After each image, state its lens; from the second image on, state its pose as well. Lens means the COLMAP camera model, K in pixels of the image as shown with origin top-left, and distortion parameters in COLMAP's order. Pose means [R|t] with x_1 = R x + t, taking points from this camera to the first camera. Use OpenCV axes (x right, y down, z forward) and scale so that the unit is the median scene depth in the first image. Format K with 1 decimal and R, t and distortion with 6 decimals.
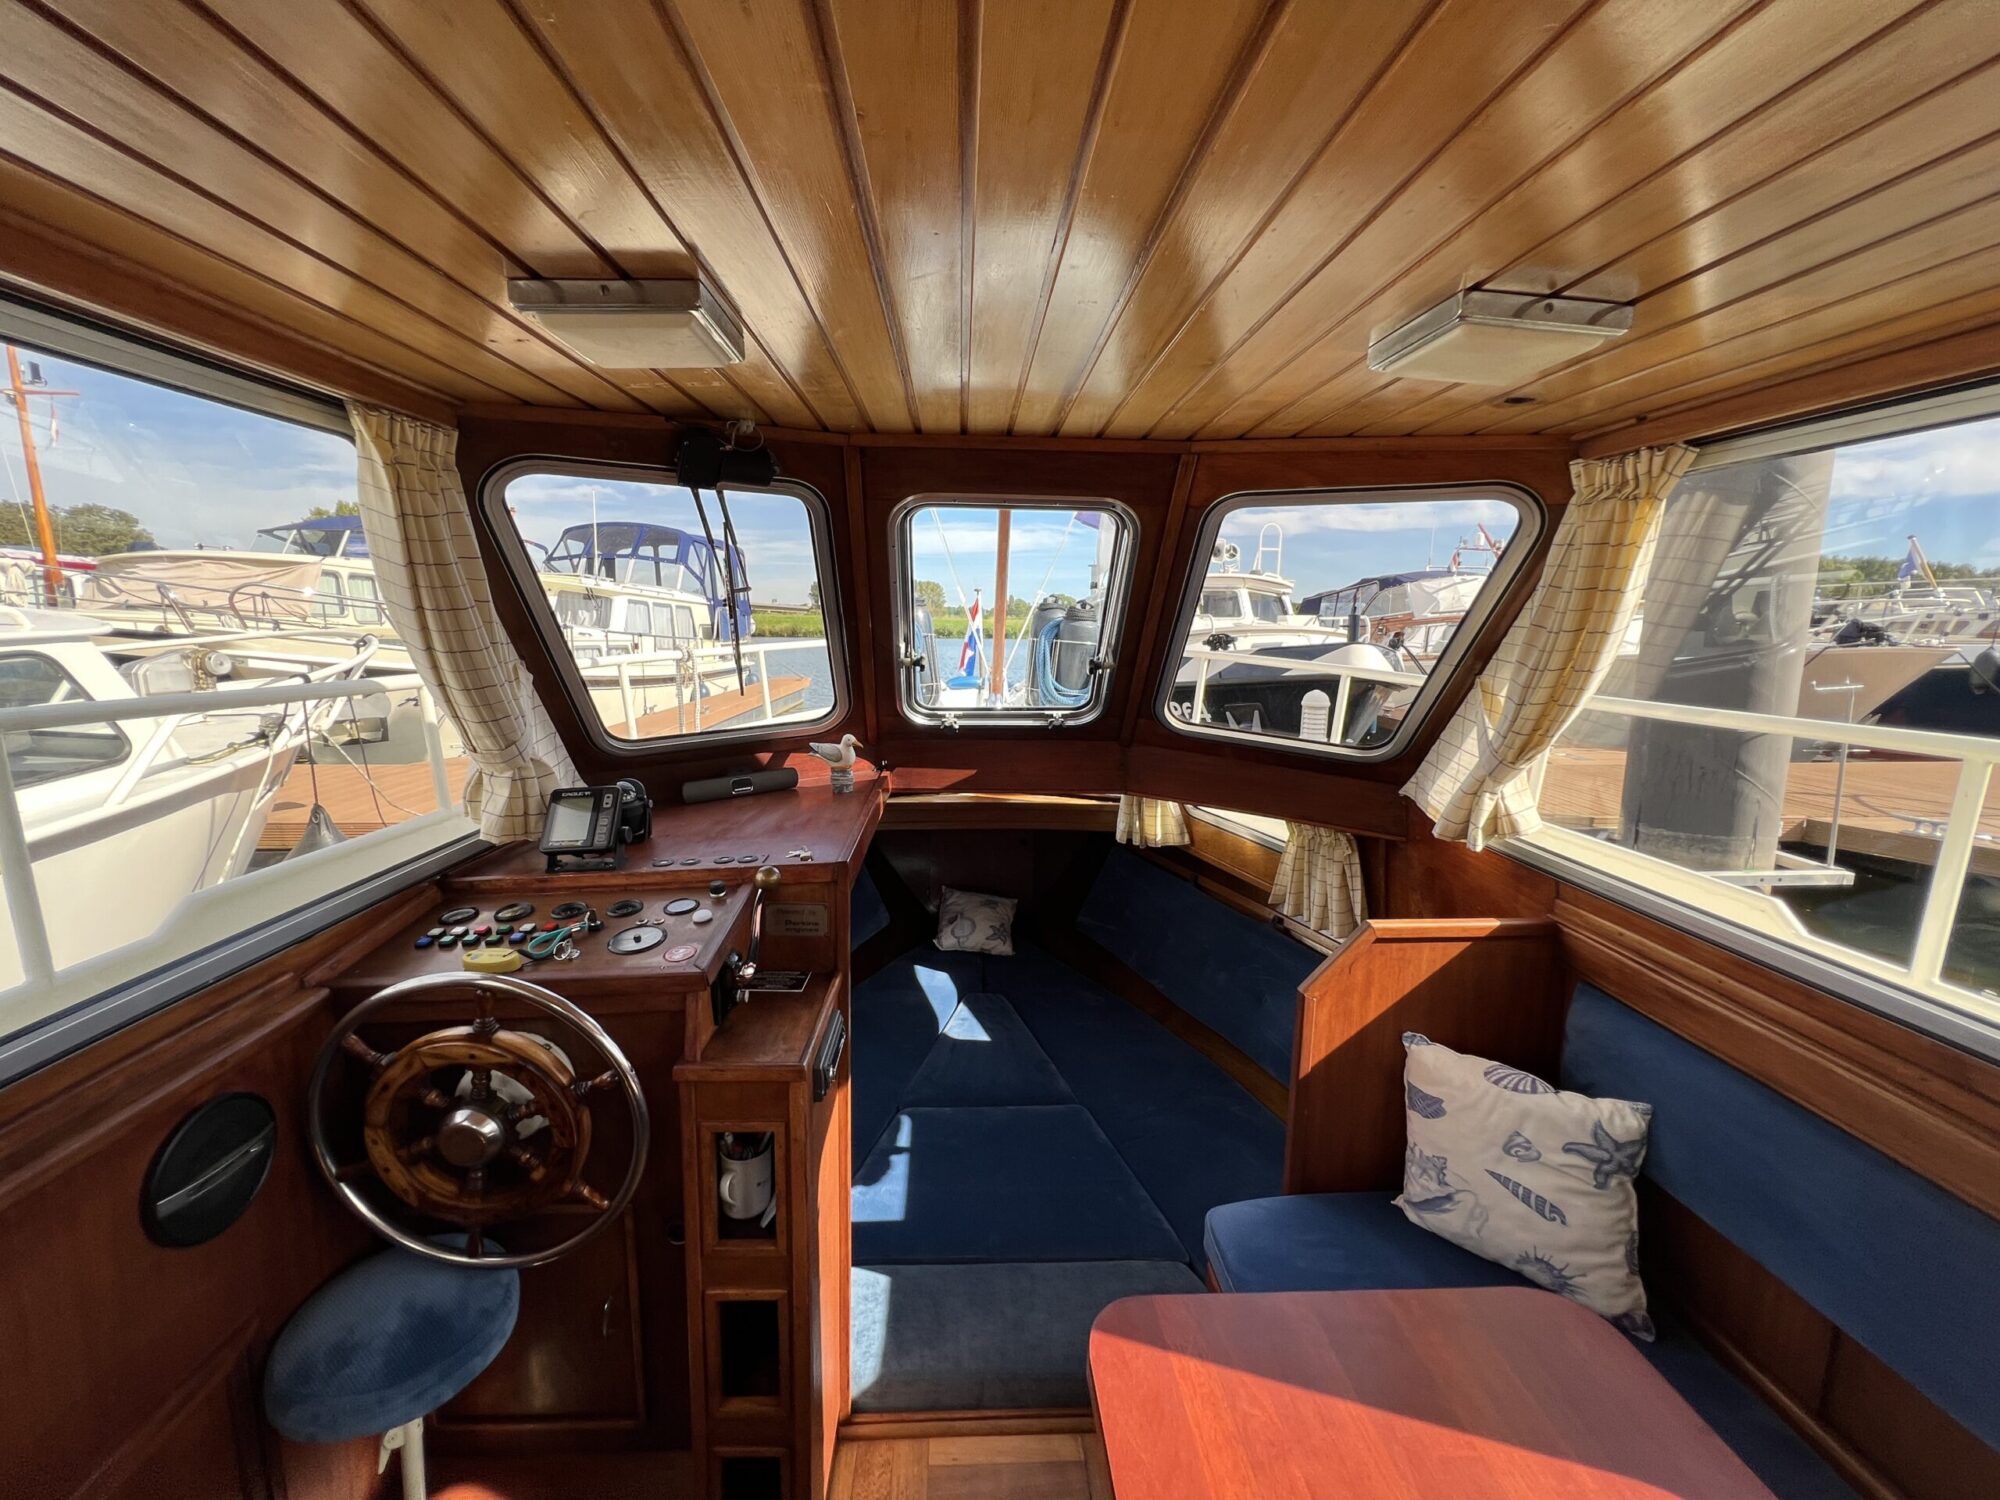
lens RADIAL K [[800.5, 0, 1004.0], [0, 800.5, 754.0], [0, 0, 1]] dist [-0.002270, 0.000426]
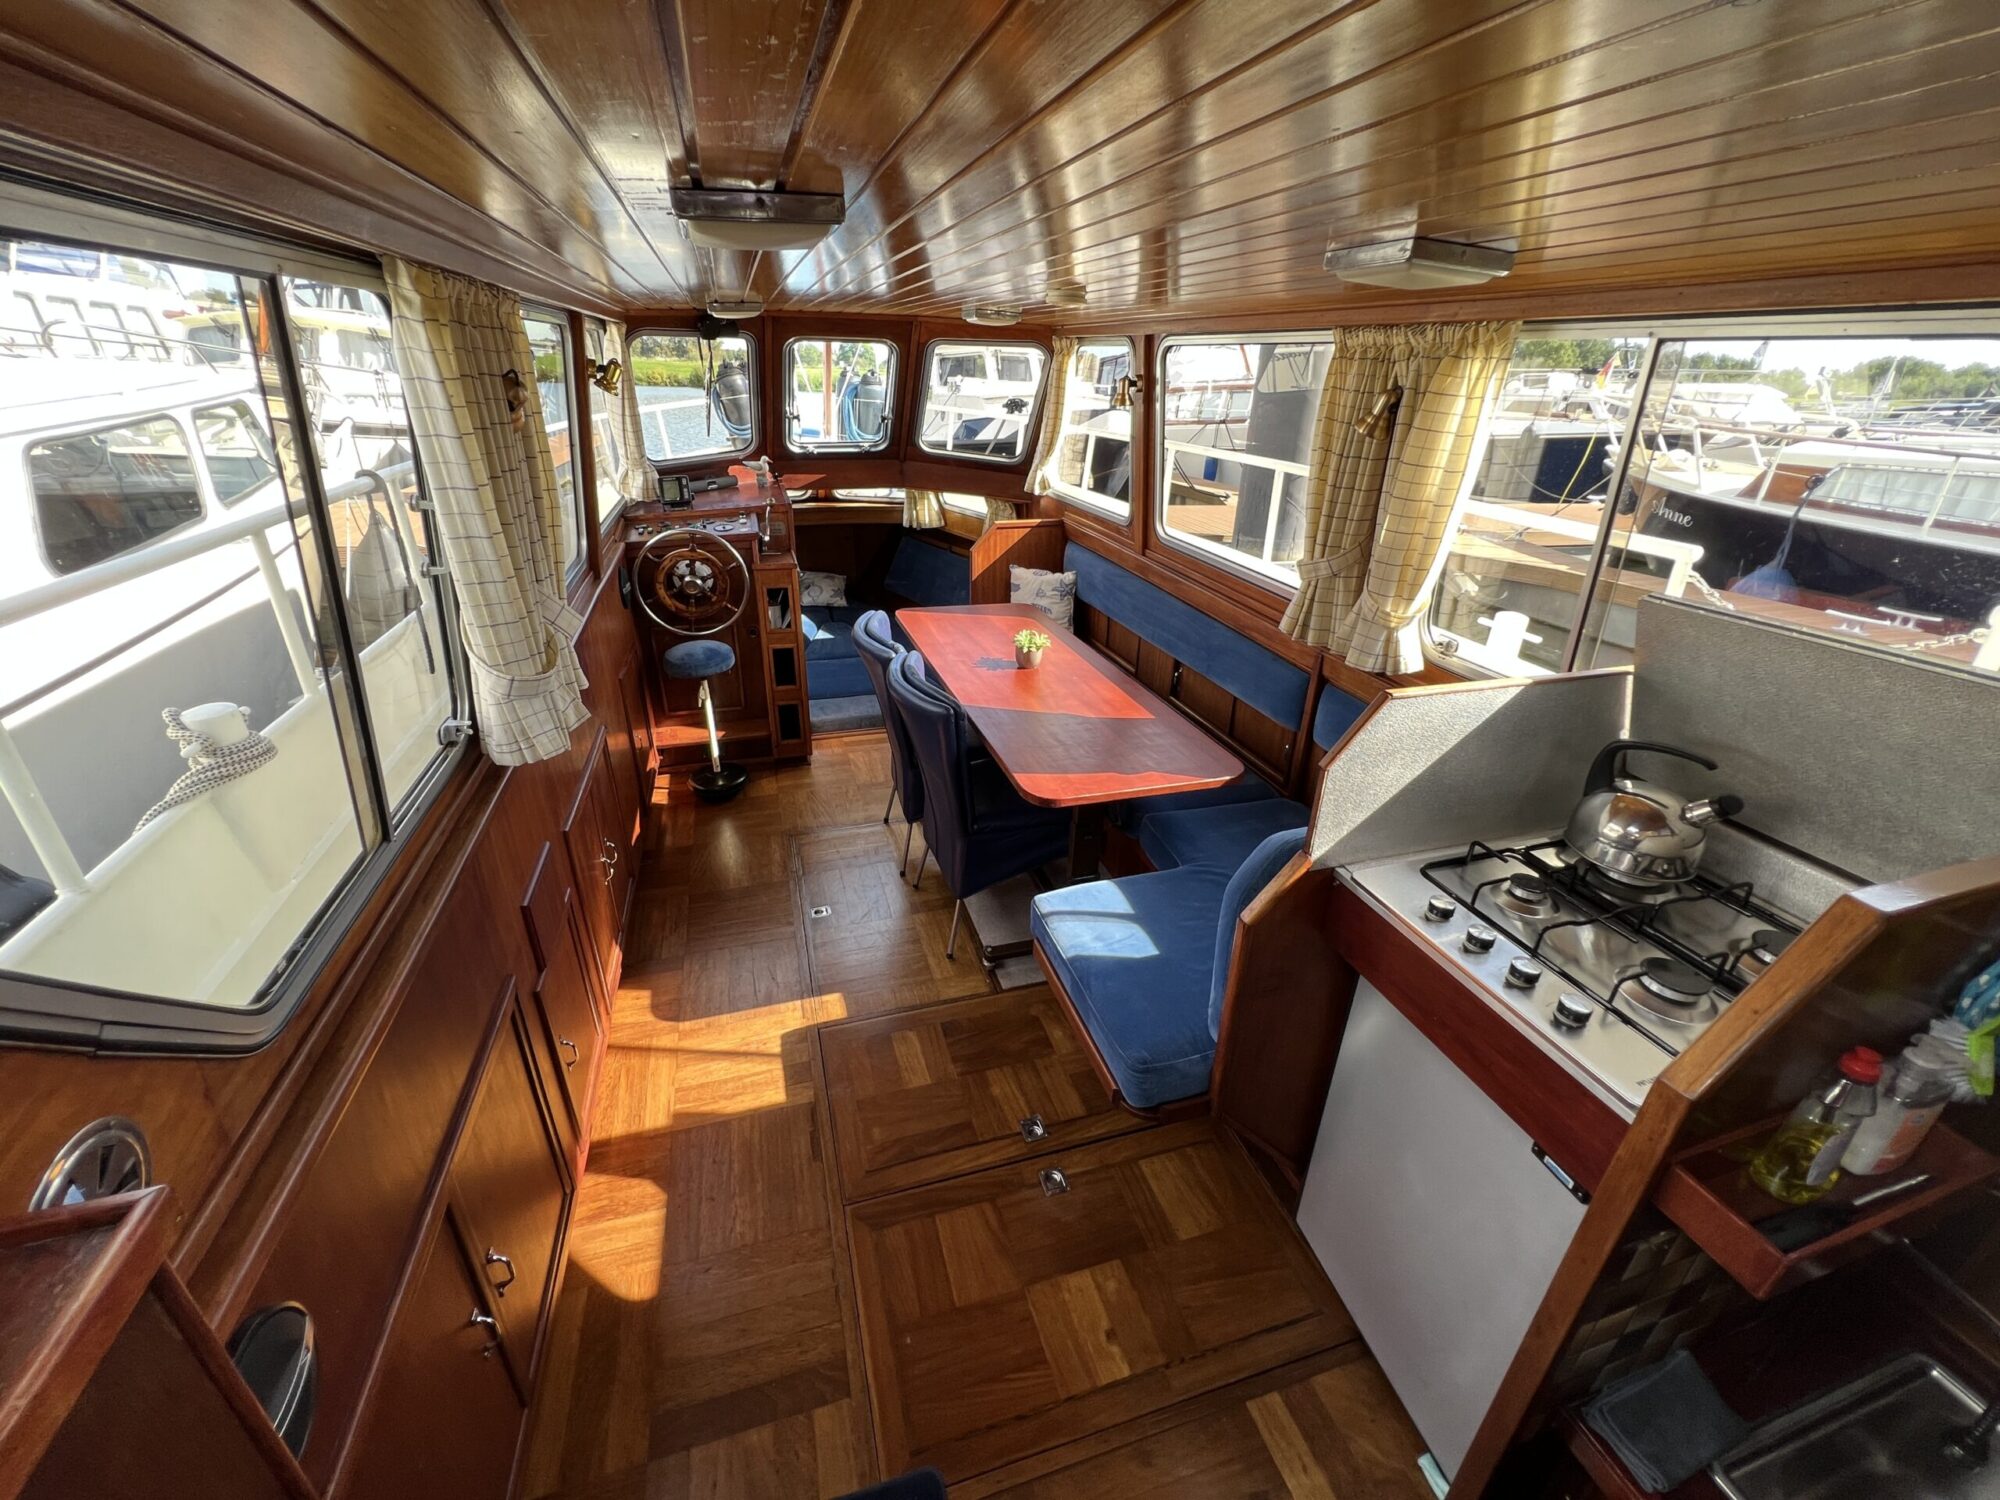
lens RADIAL K [[800.5, 0, 998.1], [0, 800.5, 753.9], [0, 0, 1]] dist [-0.002270, 0.000426]
pose [[0.970293, -0.102530, 0.219134, -0.171444], [0.036539, 0.957473, 0.286201, 0.169565], [-0.239159, -0.269692, 0.932775, -1.503387]]
